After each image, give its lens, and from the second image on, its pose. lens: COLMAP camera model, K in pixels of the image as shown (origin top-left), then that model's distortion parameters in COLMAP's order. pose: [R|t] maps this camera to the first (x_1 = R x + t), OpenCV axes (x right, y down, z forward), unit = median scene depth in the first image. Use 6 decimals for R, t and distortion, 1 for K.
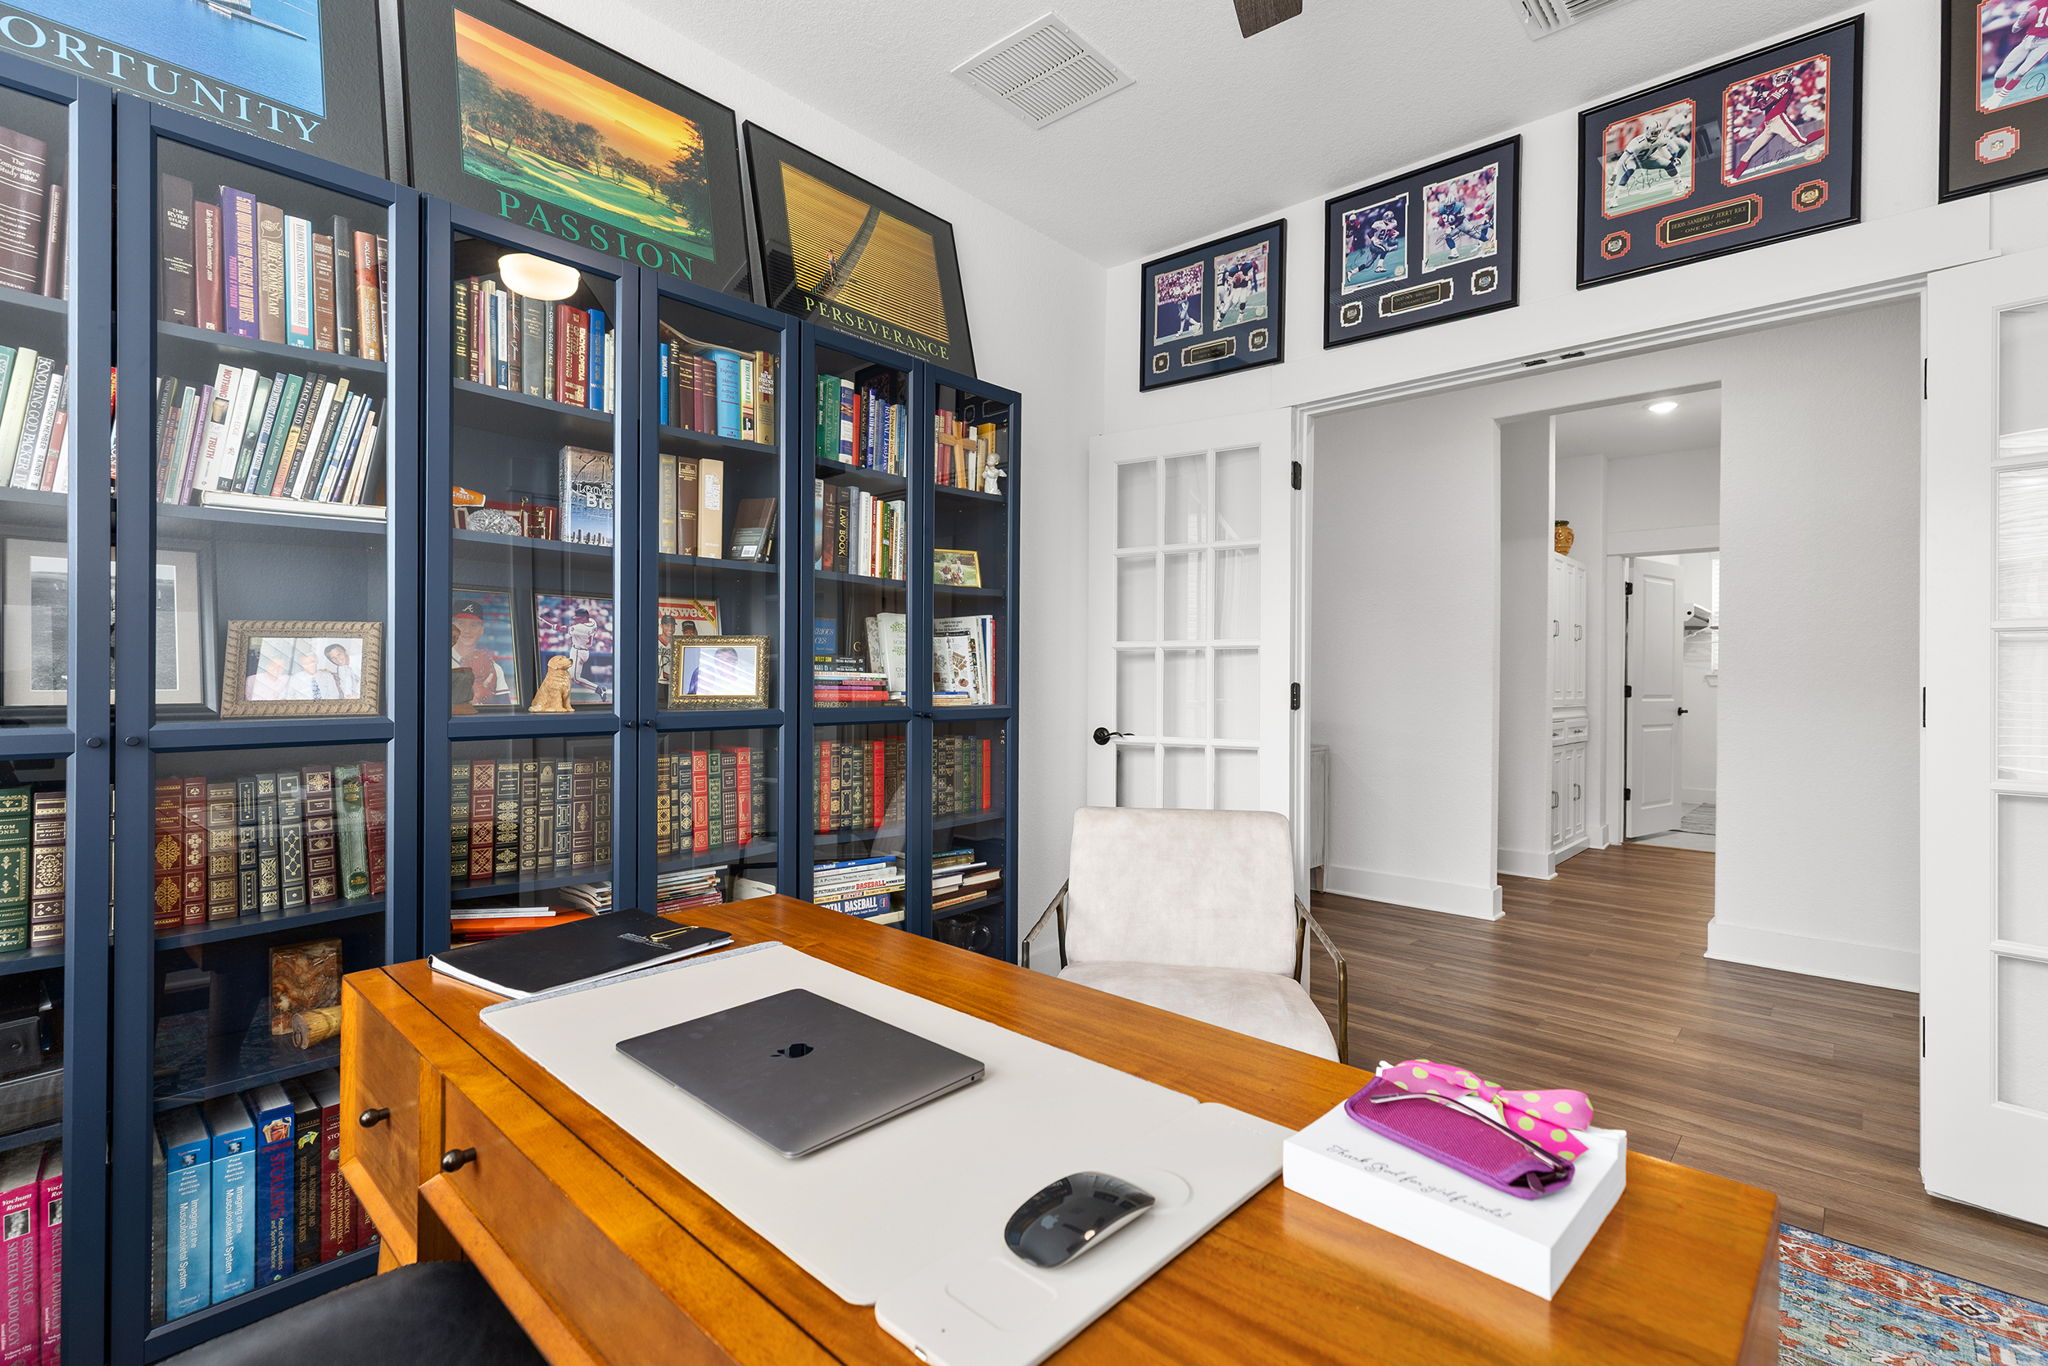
lens RADIAL K [[946.0, 0, 1026.8], [0, 946.0, 674.5], [0, 0, 1]] dist [0.030803, 0.000314]
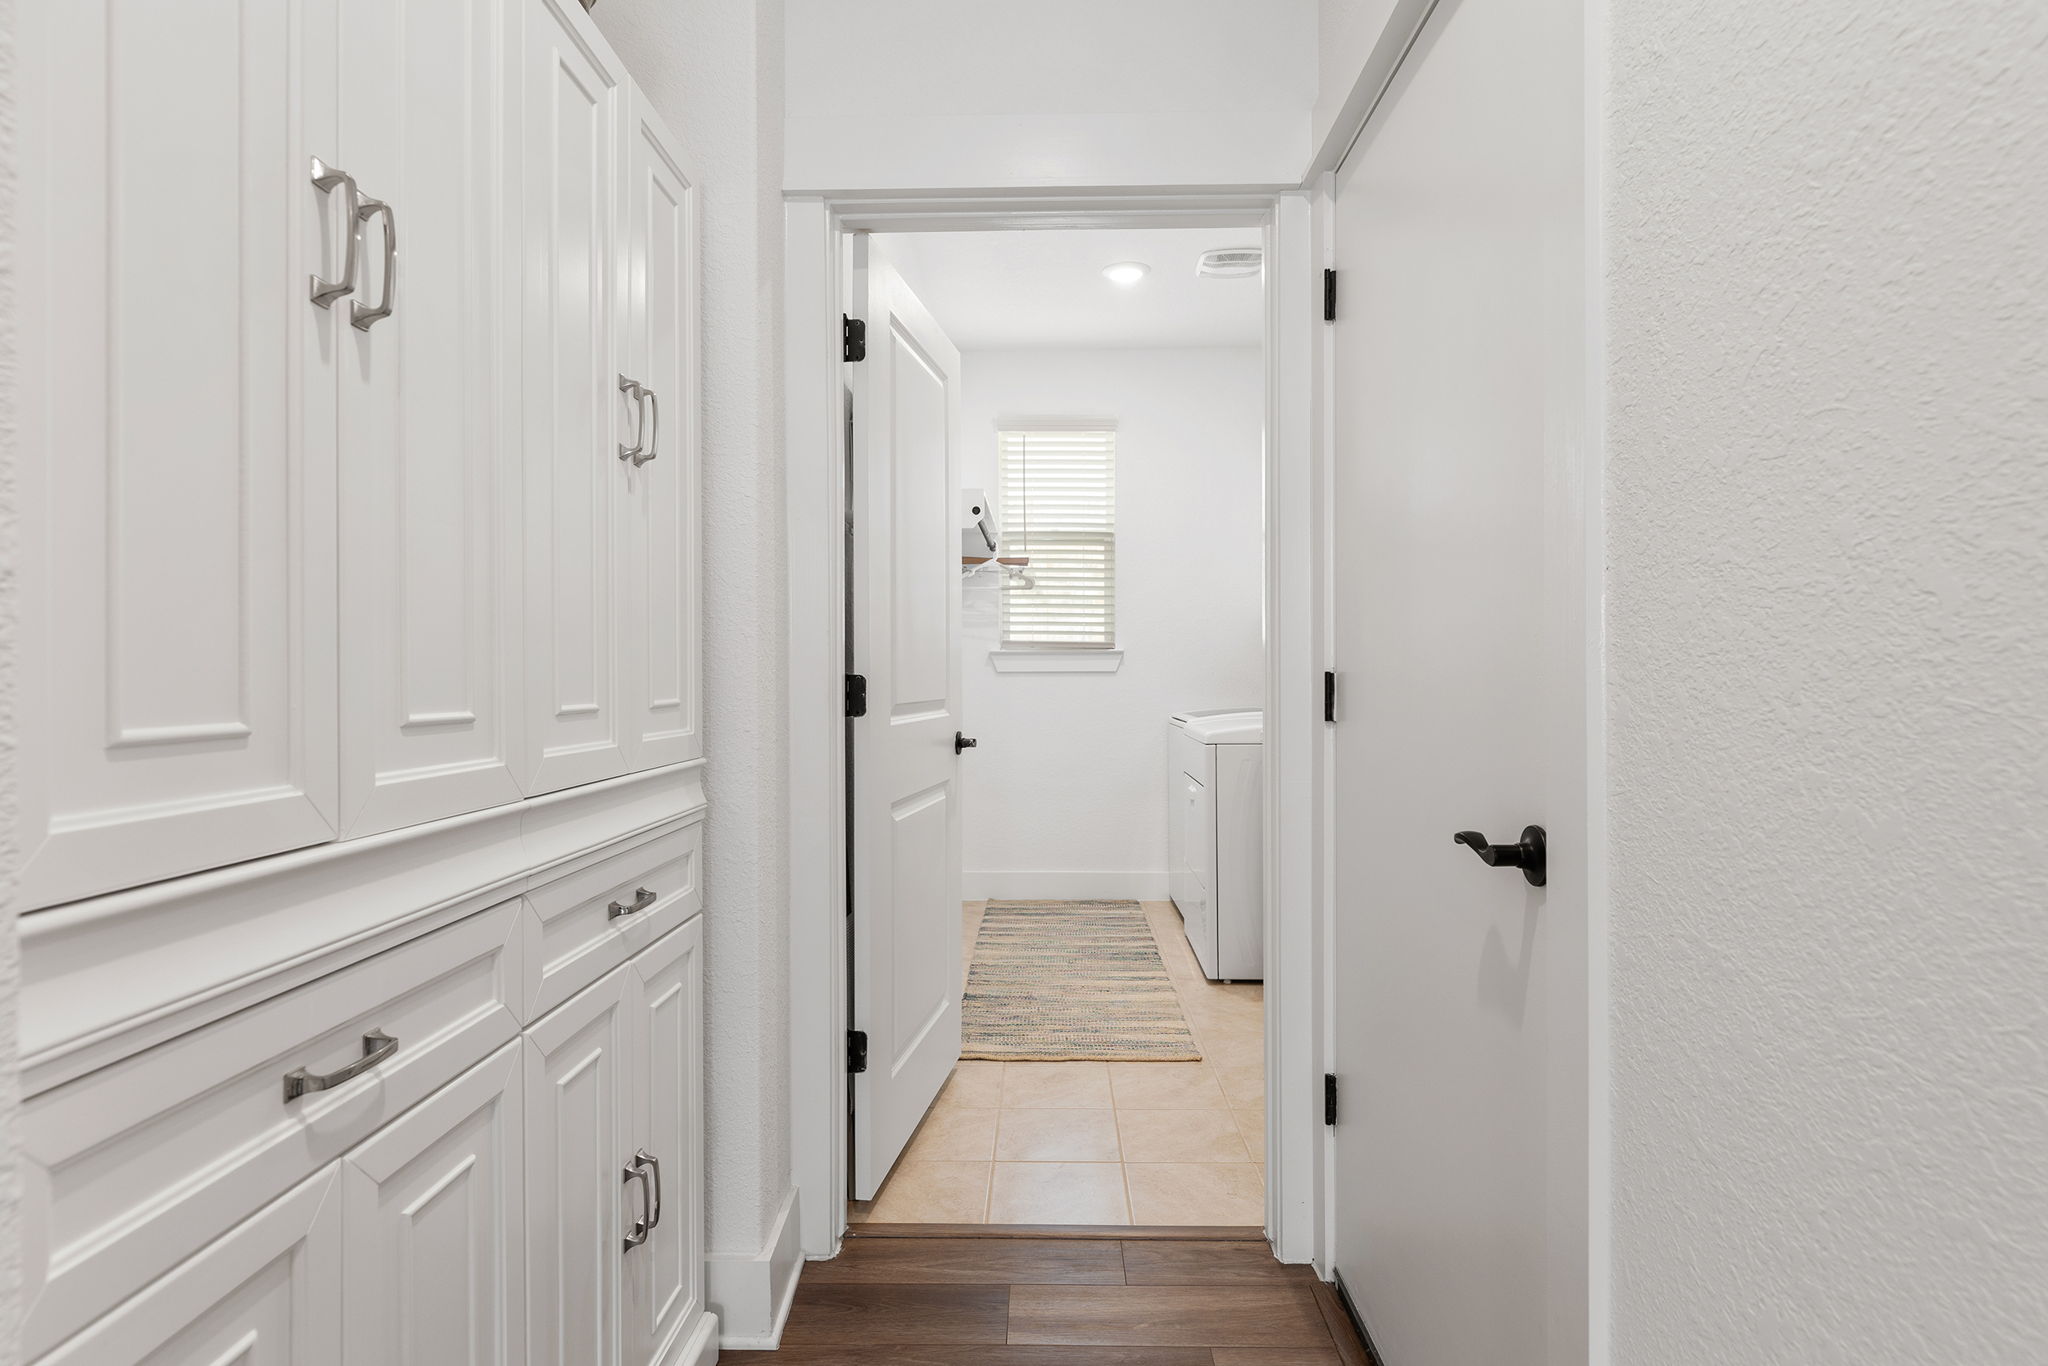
lens RADIAL K [[1002.0, 0, 1057.5], [0, 1002.0, 680.2], [0, 0, 1]] dist [-0.000038, 0.000143]
pose [[0.725182, -0.011735, 0.688457, 0.463612], [0.005737, 0.999923, 0.011001, 0.007468], [-0.688533, -0.004028, 0.725194, 0.737541]]
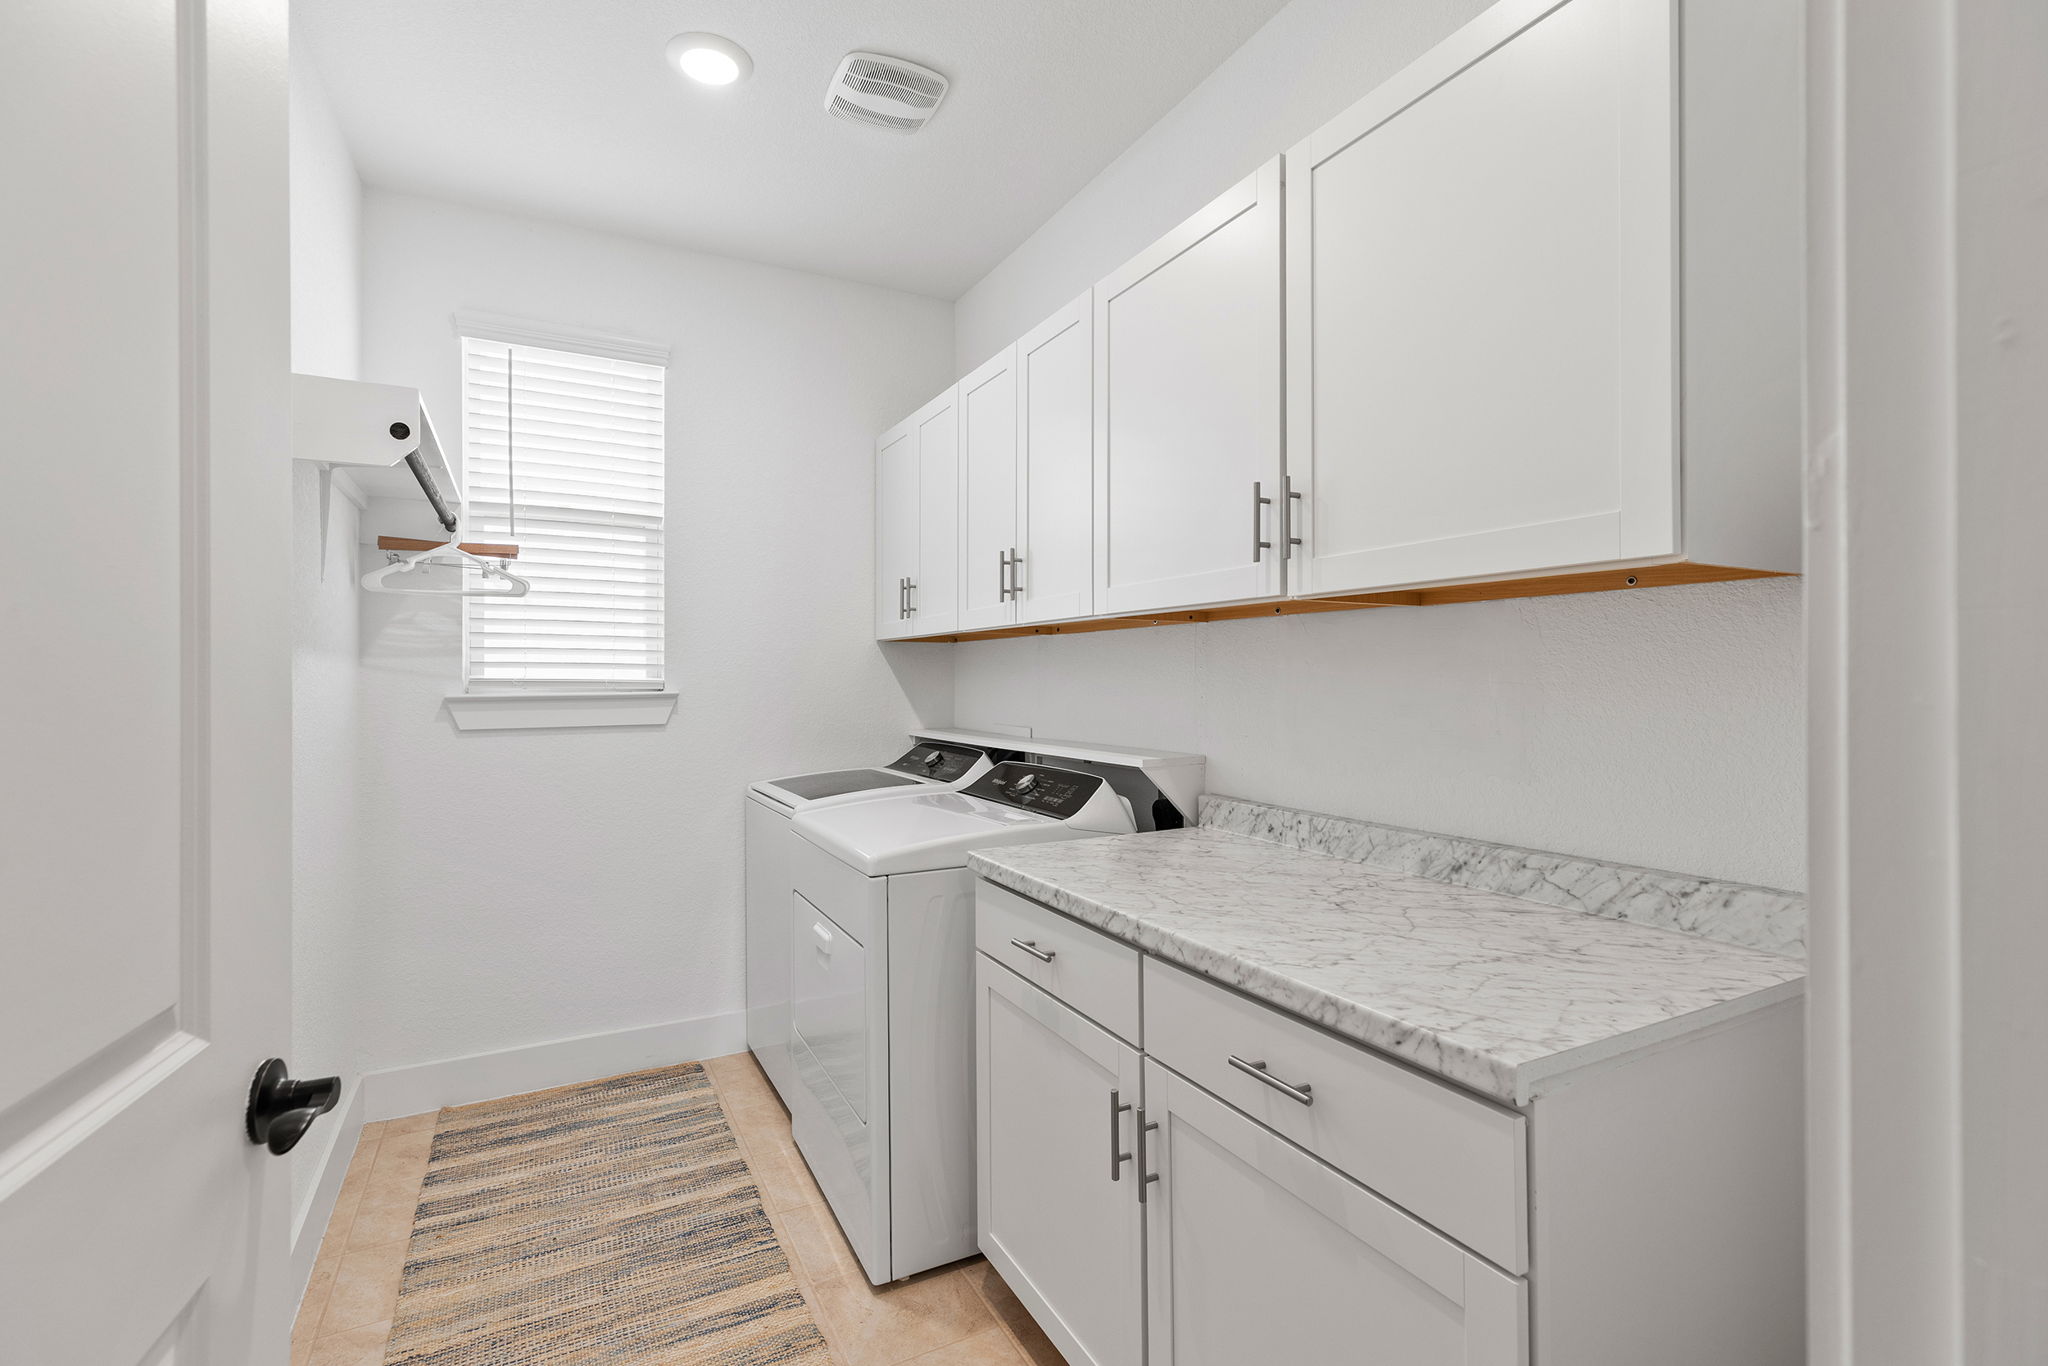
lens RADIAL K [[926.0, 0, 1010.3], [0, 926.0, 677.6], [0, 0, 1]] dist [0.003859, 0.000885]
pose [[0.339889, -0.002202, 0.940463, 0.572469], [0.004700, 0.999989, 0.000643, -0.005916], [-0.940454, 0.004202, 0.339895, 0.861318]]
